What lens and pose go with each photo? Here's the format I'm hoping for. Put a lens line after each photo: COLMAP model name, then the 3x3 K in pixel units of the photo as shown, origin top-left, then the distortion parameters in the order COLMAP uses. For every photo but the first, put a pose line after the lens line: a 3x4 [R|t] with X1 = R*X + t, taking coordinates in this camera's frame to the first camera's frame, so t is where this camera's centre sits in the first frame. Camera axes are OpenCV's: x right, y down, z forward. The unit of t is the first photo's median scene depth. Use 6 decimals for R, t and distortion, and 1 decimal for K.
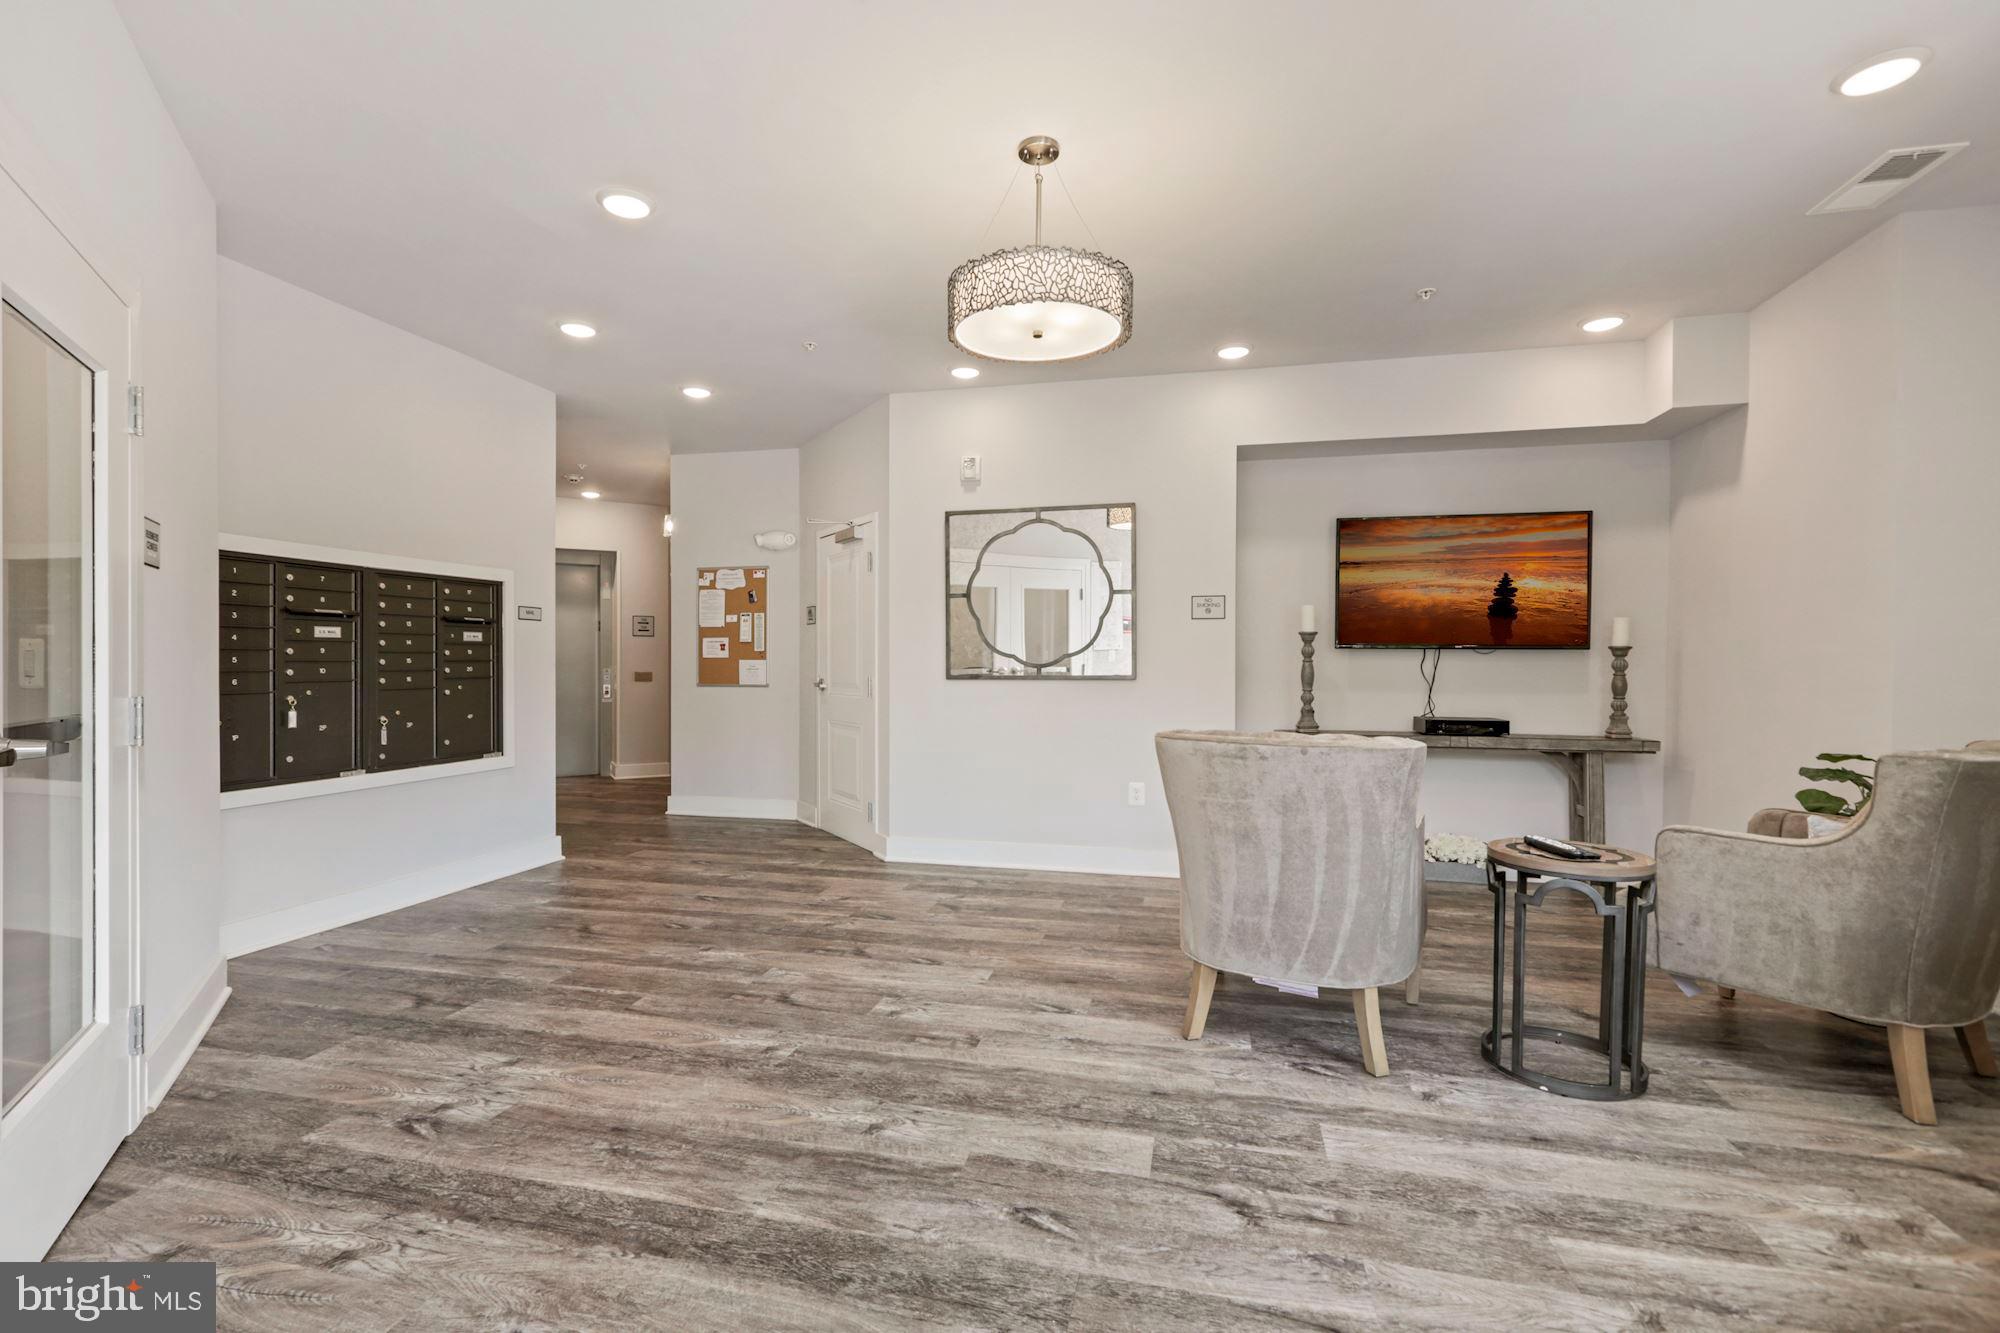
lens RADIAL K [[924.8, 0, 998.8], [0, 924.8, 670.4], [0, 0, 1]] dist [0.003171, 0.001047]
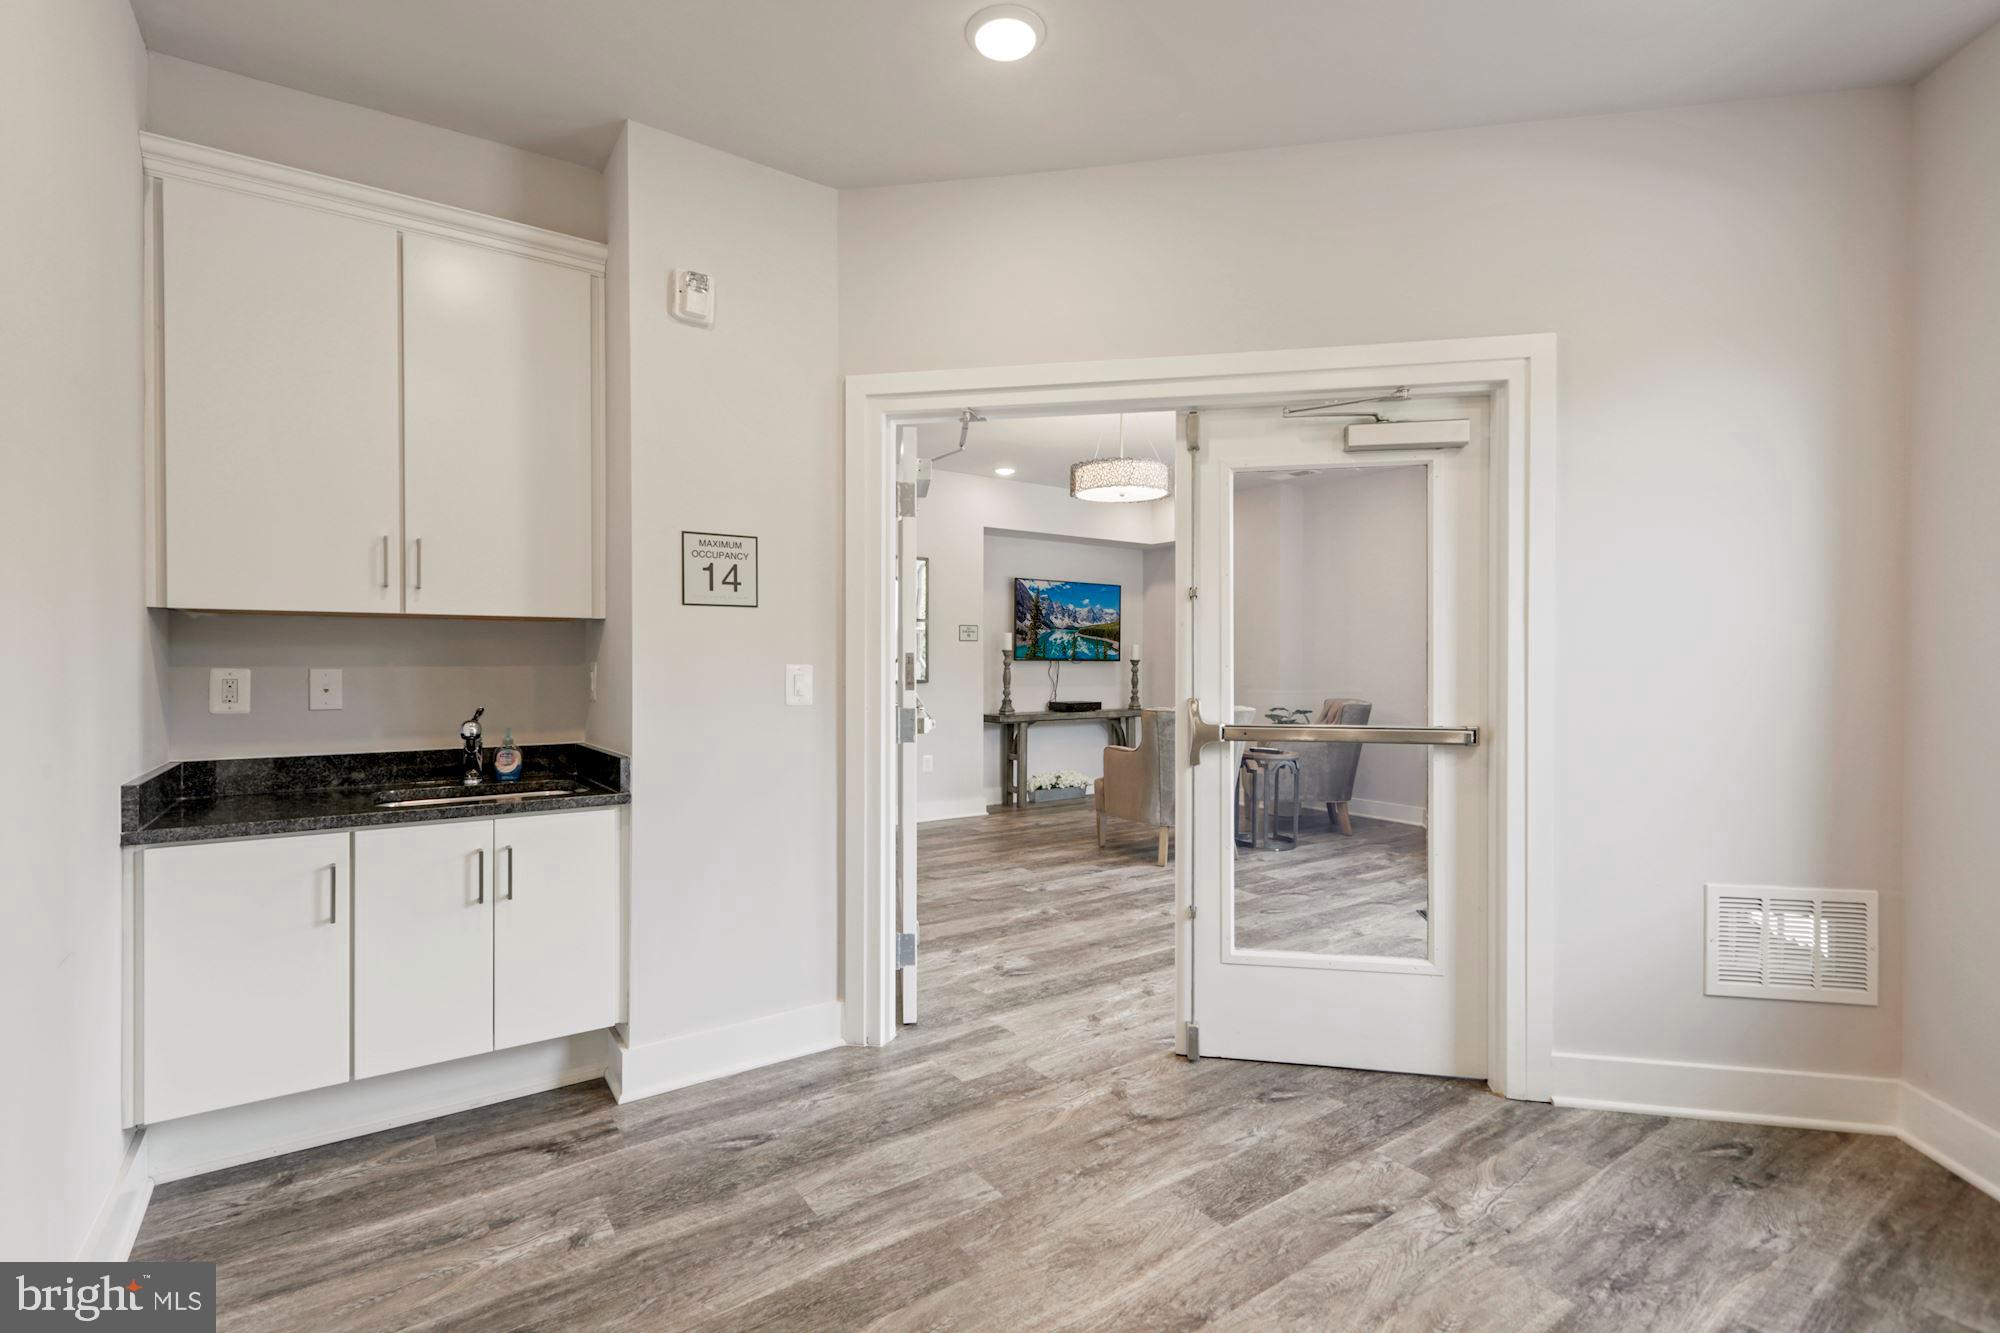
lens RADIAL K [[924.8, 0, 1009.0], [0, 924.8, 665.4], [0, 0, 1]] dist [0.003171, 0.001047]
pose [[0.641544, -0.003803, 0.767077, -1.496898], [0.008167, 0.999965, -0.001873, -0.022175], [-0.767043, 0.007467, 0.641552, -0.001032]]
